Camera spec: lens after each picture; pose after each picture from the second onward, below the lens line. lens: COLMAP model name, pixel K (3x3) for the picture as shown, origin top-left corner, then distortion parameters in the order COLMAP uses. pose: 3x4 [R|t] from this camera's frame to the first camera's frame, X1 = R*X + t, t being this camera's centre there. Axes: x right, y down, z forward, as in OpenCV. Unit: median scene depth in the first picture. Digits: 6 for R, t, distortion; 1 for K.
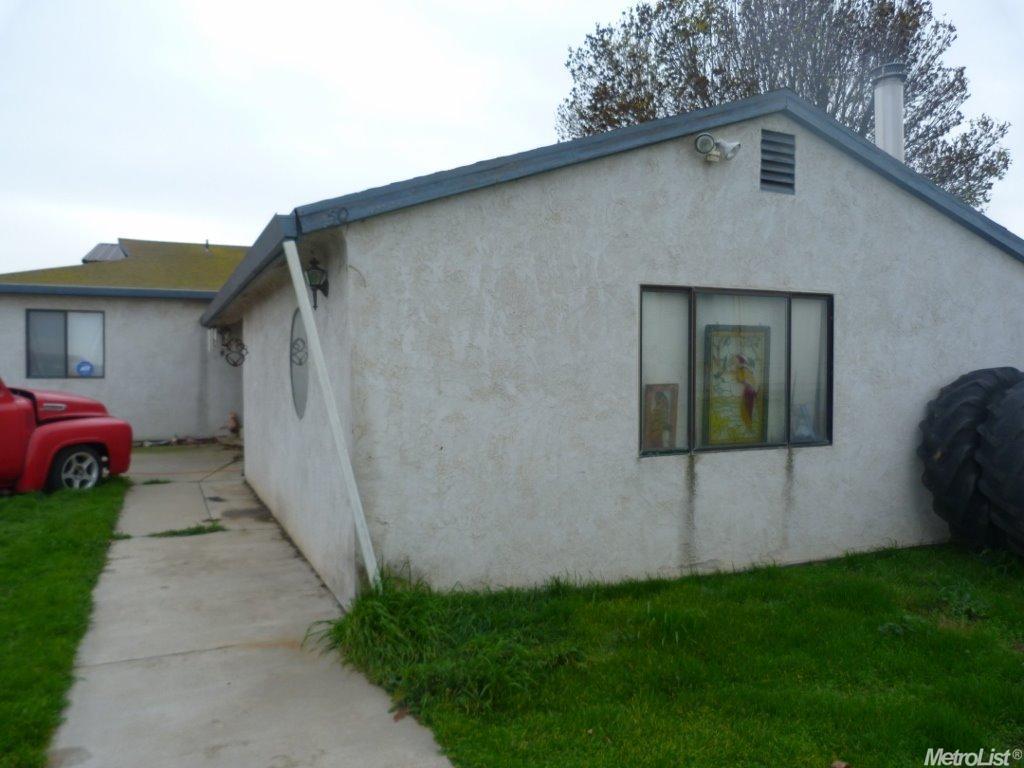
lens RADIAL K [[773.0, 0, 508.2], [0, 773.0, 382.4], [0, 0, 1]] dist [-0.028492, 0.004763]
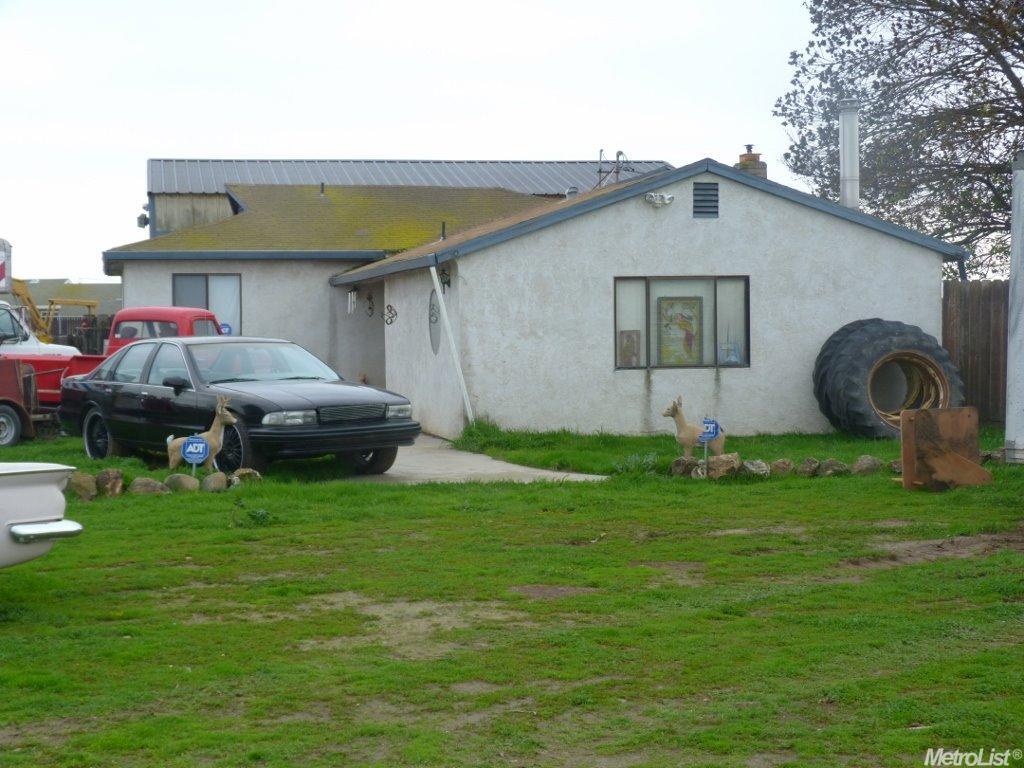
lens RADIAL K [[1888.7, 0, 512.4], [0, 1888.7, 384.1], [0, 0, 1]] dist [0.052582, 0.000000]
pose [[0.977917, -0.005726, -0.208915, 0.850124], [0.007199, 0.999954, 0.006290, 0.097542], [0.208870, -0.007655, 0.977914, -3.377444]]
